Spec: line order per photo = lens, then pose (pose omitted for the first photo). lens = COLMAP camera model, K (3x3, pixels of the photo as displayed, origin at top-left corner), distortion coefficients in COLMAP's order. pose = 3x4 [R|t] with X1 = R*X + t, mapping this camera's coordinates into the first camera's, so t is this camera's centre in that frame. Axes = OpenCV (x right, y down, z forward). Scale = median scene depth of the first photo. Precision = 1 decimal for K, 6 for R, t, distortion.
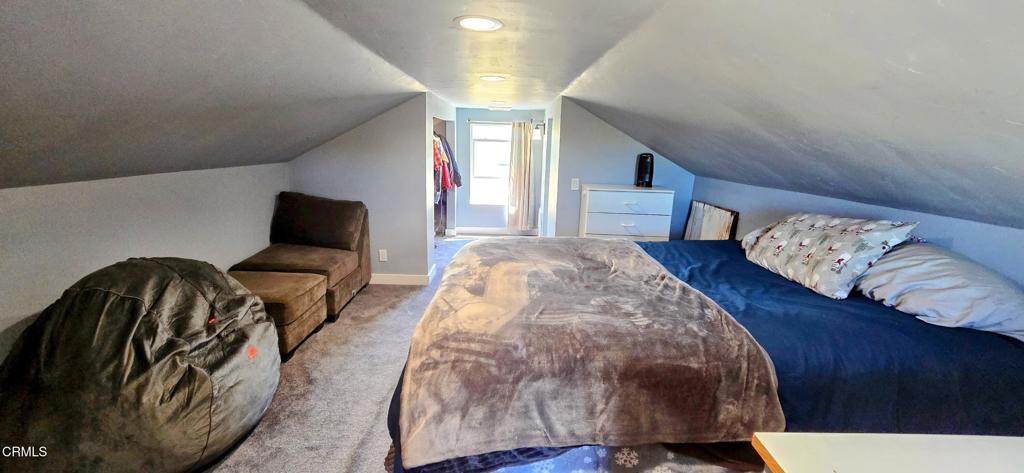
lens RADIAL K [[419.3, 0, 514.2], [0, 419.3, 238.6], [0, 0, 1]] dist [0.001109, -0.000157]
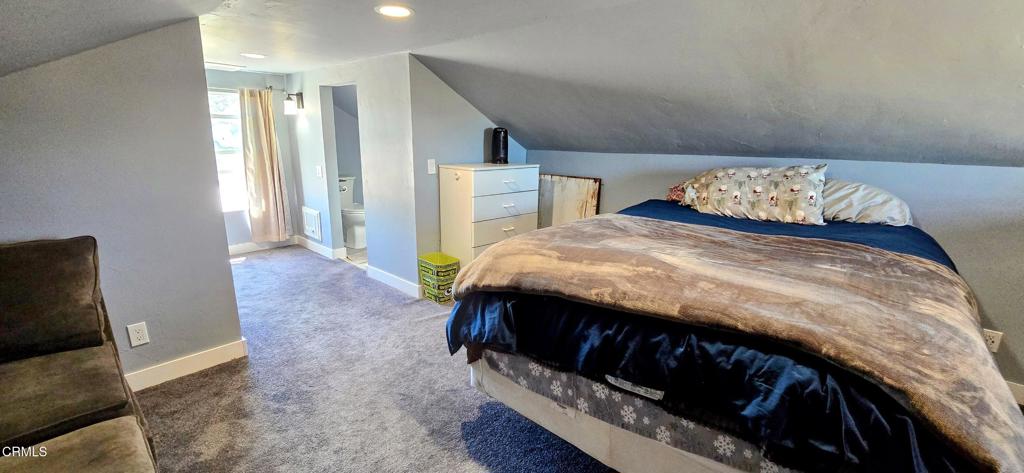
lens RADIAL K [[419.3, 0, 513.5], [0, 419.3, 233.9], [0, 0, 1]] dist [0.001109, -0.000157]
pose [[0.677939, -0.185829, 0.711243, -0.391036], [0.169491, 0.980967, 0.094746, -0.056465], [-0.715312, 0.056318, 0.696532, 0.353807]]
